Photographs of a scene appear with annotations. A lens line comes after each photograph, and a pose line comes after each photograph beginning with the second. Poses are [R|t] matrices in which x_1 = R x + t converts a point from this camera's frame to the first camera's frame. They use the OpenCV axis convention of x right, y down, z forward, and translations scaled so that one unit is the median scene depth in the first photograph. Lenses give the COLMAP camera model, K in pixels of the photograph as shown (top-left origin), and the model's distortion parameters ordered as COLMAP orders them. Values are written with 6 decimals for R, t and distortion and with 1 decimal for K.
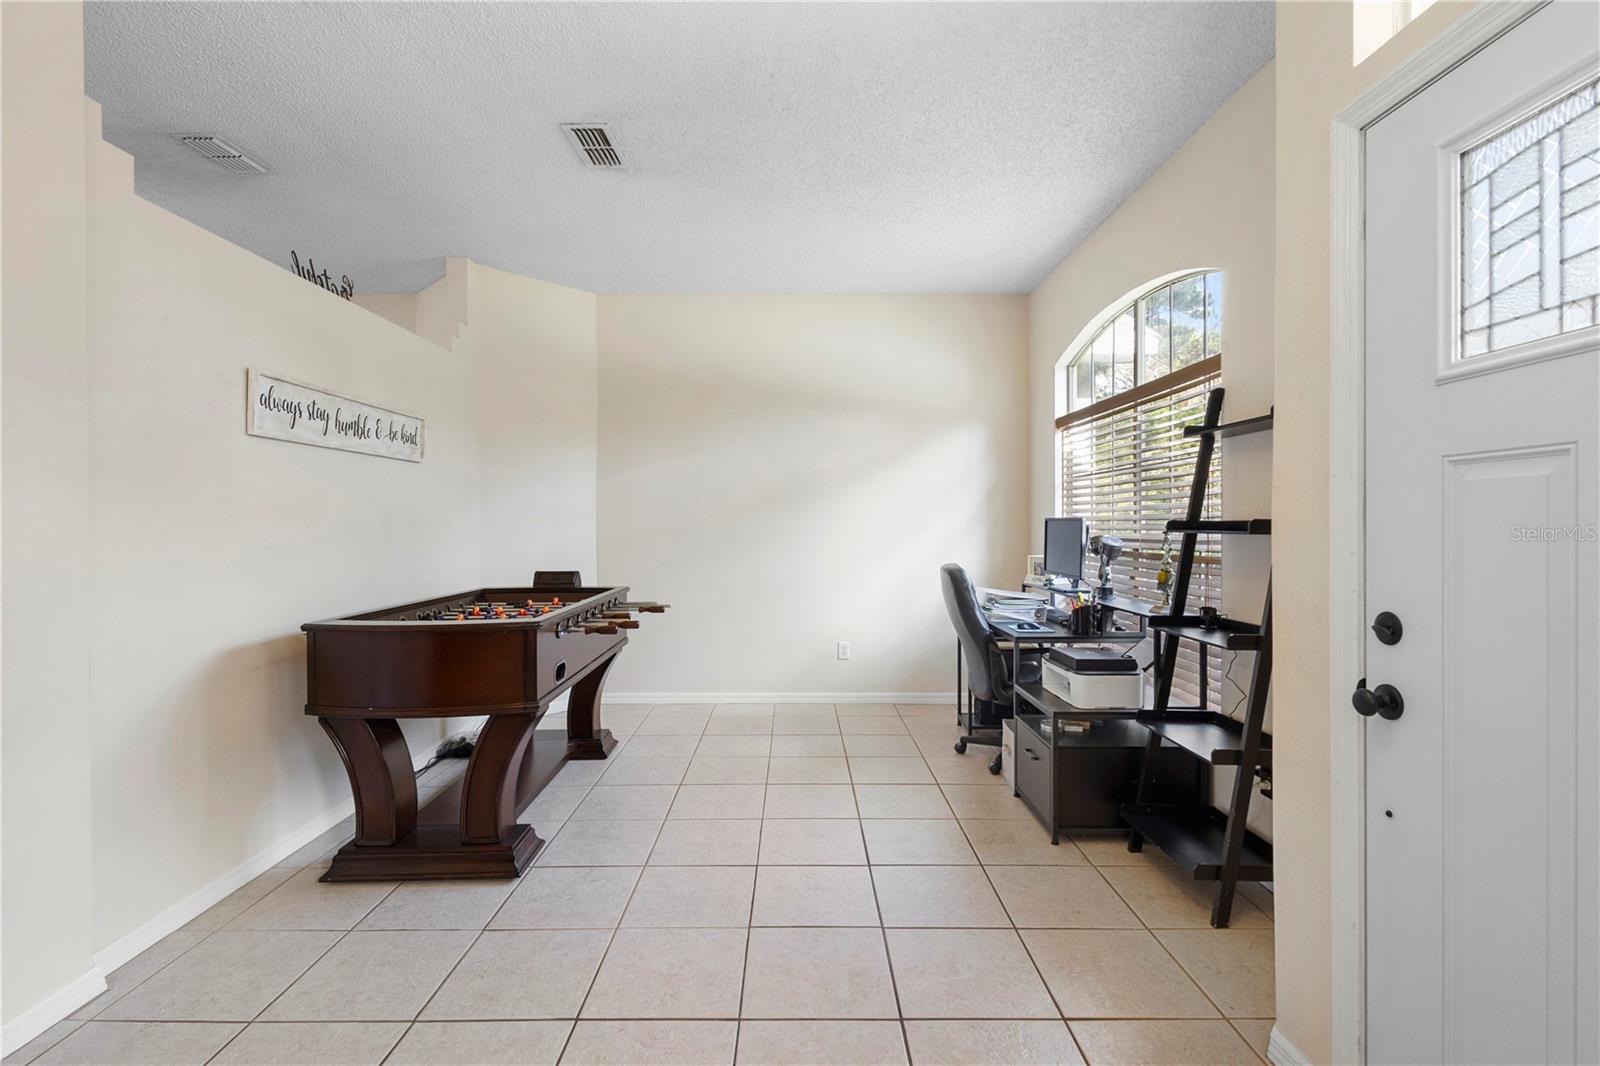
lens RADIAL K [[737.3, 0, 812.2], [0, 737.3, 536.8], [0, 0, 1]] dist [0.005118, -0.000372]
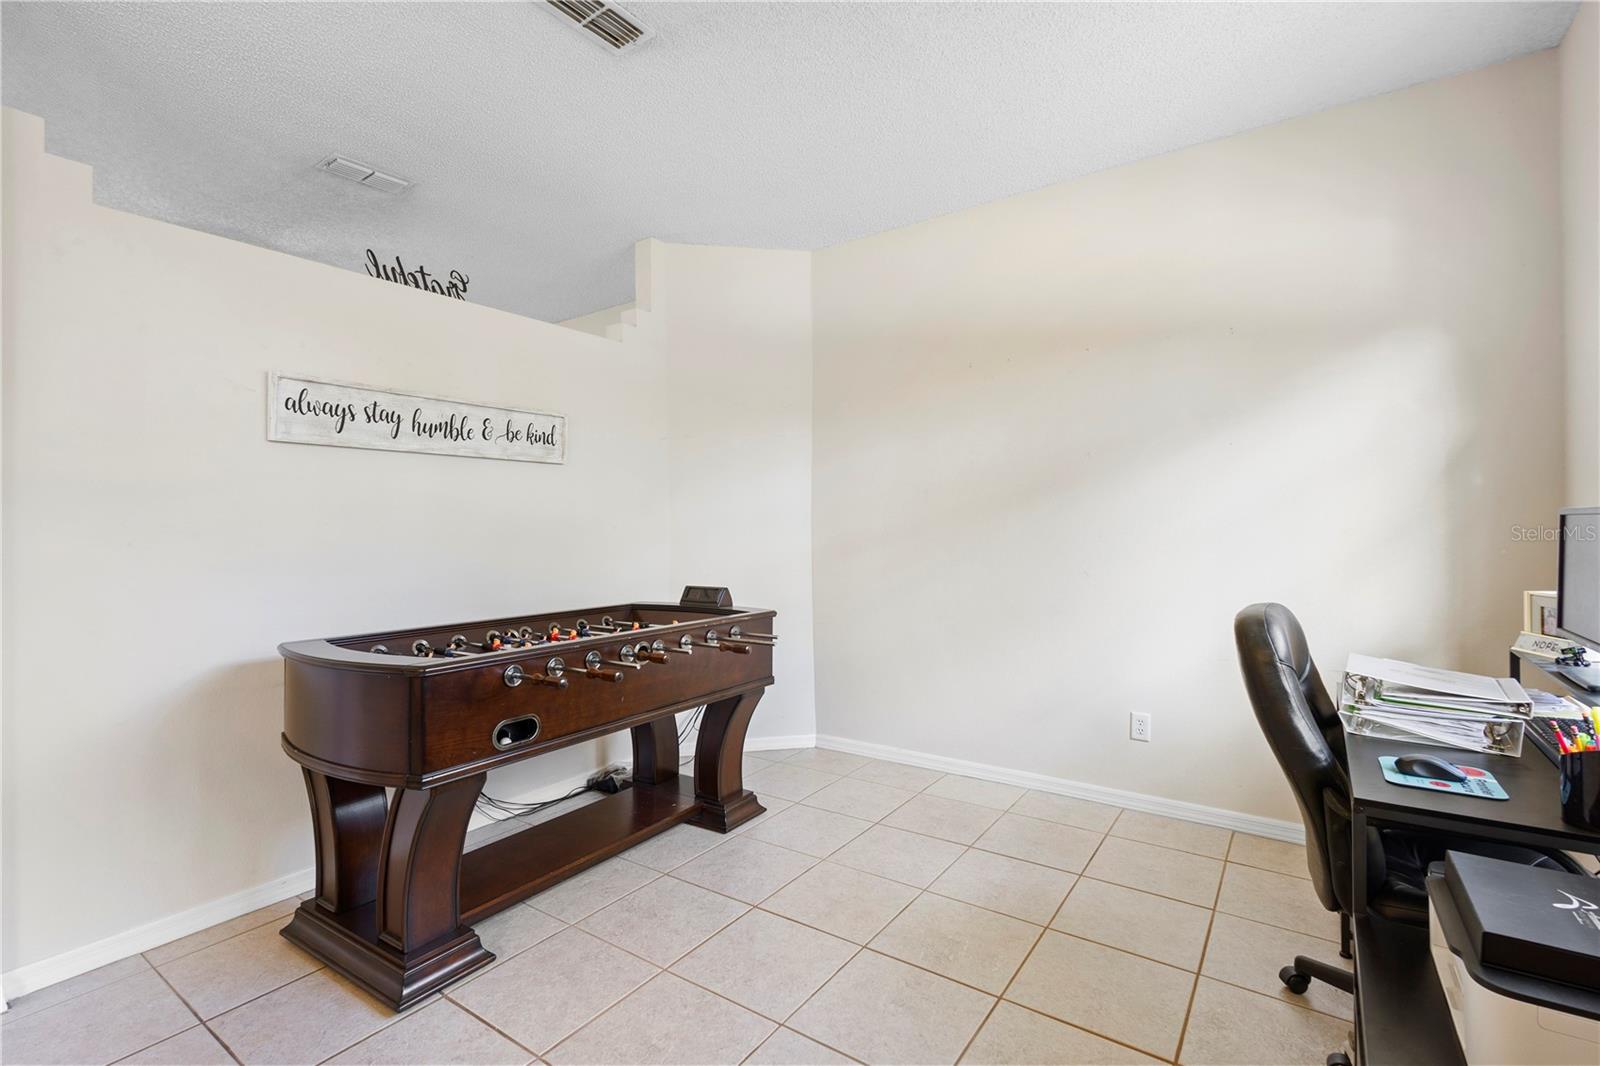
lens RADIAL K [[737.3, 0, 797.6], [0, 737.3, 528.7], [0, 0, 1]] dist [0.005118, -0.000372]
pose [[0.803497, -0.006446, -0.595274, 0.299435], [-0.001036, 0.999925, -0.012226, -0.010382], [0.595308, 0.010440, 0.803430, 0.522945]]
